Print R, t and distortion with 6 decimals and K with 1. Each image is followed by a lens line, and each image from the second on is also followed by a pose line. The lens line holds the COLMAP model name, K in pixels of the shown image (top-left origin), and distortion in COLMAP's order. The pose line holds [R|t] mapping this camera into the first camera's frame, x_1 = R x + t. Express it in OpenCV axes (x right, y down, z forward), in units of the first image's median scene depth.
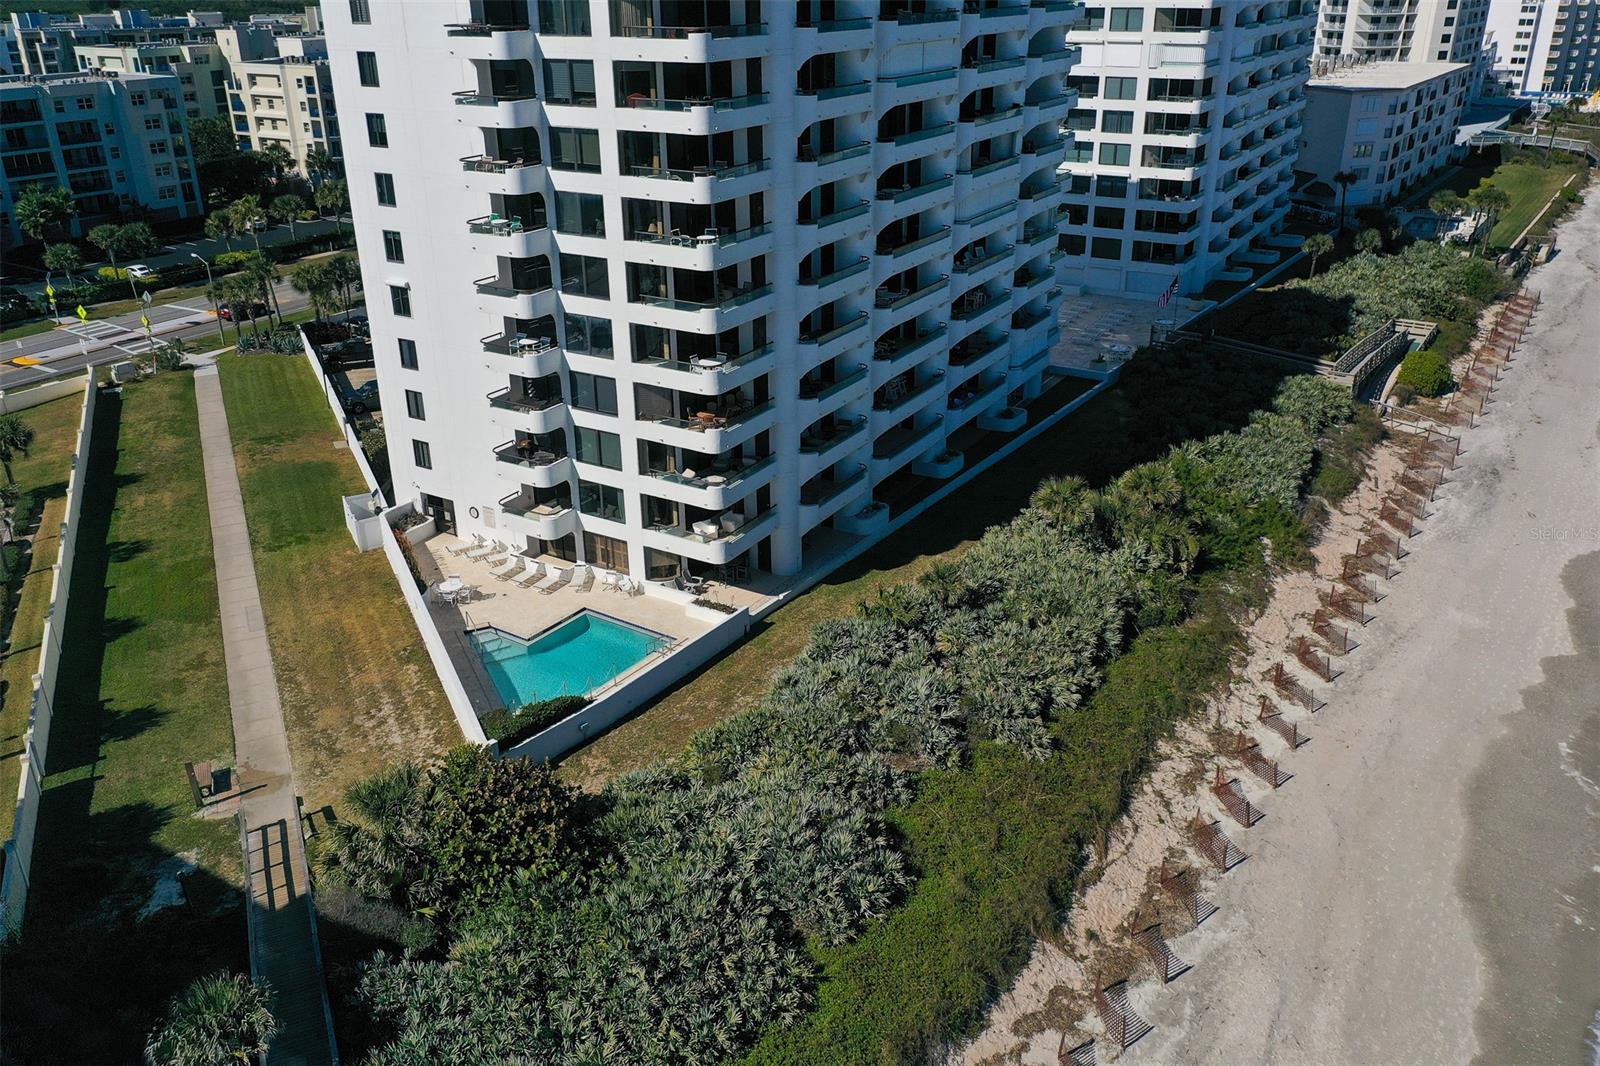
lens RADIAL K [[1267.4, 0, 794.7], [0, 1267.4, 531.8], [0, 0, 1]] dist [0.002914, 0.001320]
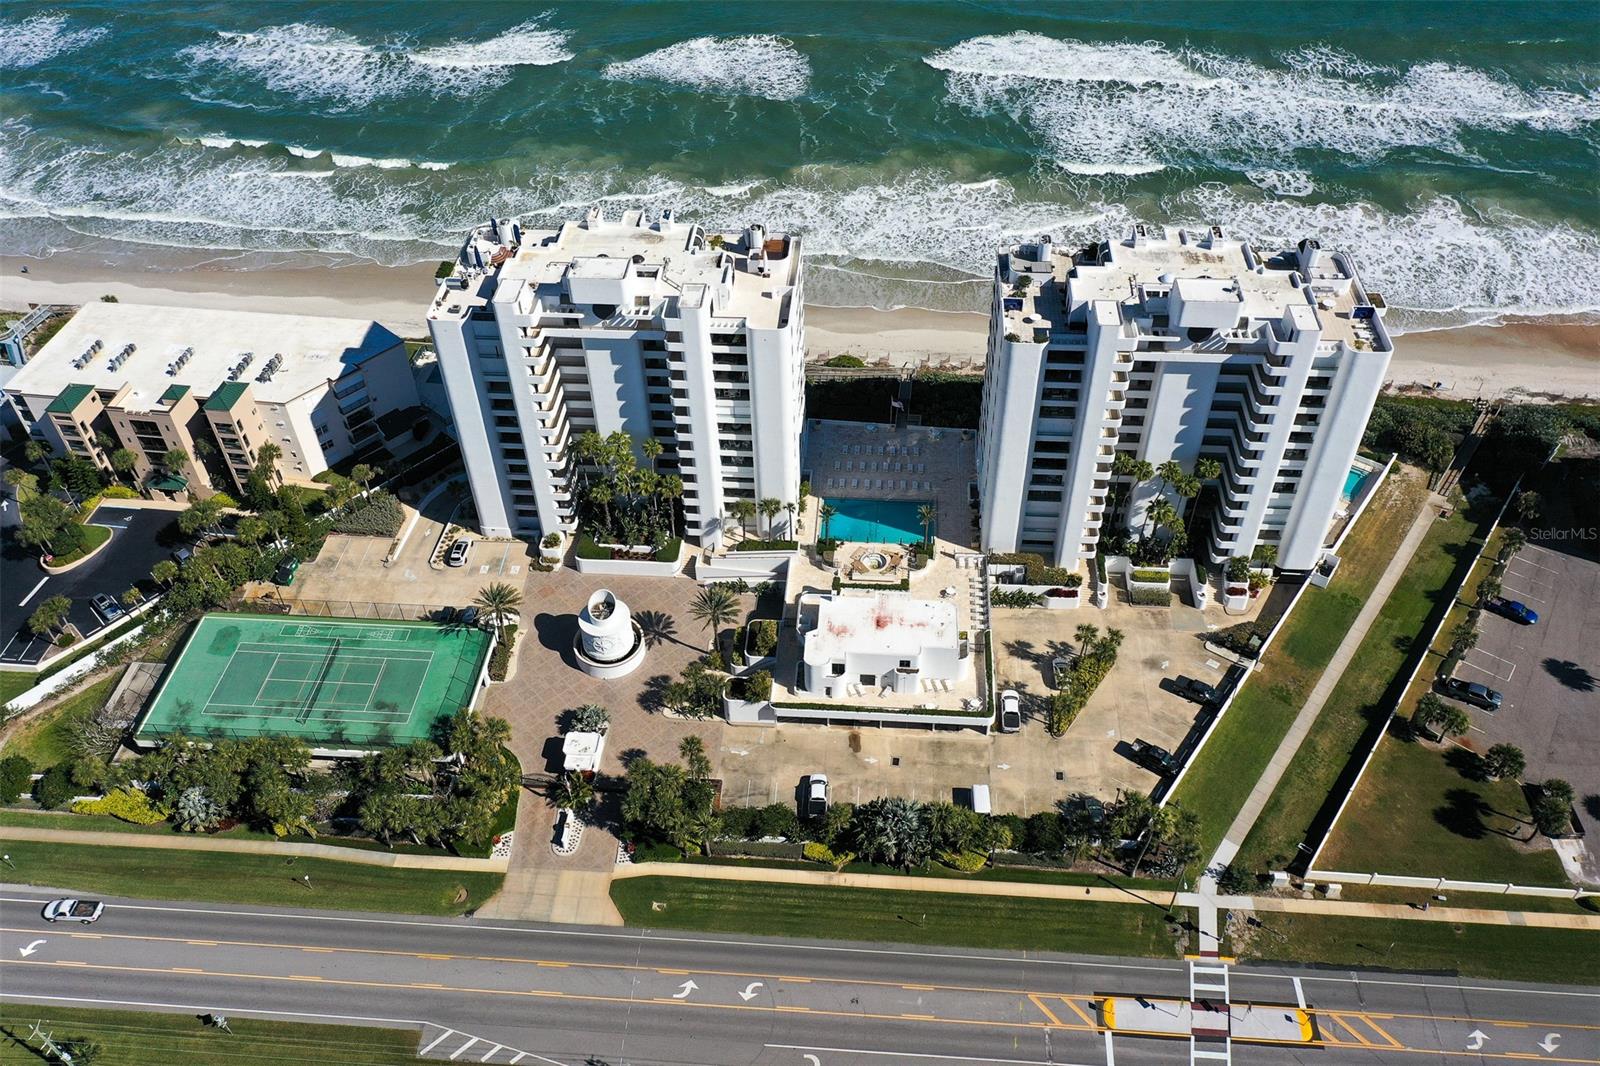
lens RADIAL K [[1267.4, 0, 806.8], [0, 1267.4, 531.1], [0, 0, 1]] dist [0.002914, 0.001320]
pose [[-0.457981, -0.598411, 0.657387, -1.350172], [0.371019, 0.543343, 0.753076, -2.118582], [-0.807835, 0.588798, -0.026819, 1.727962]]
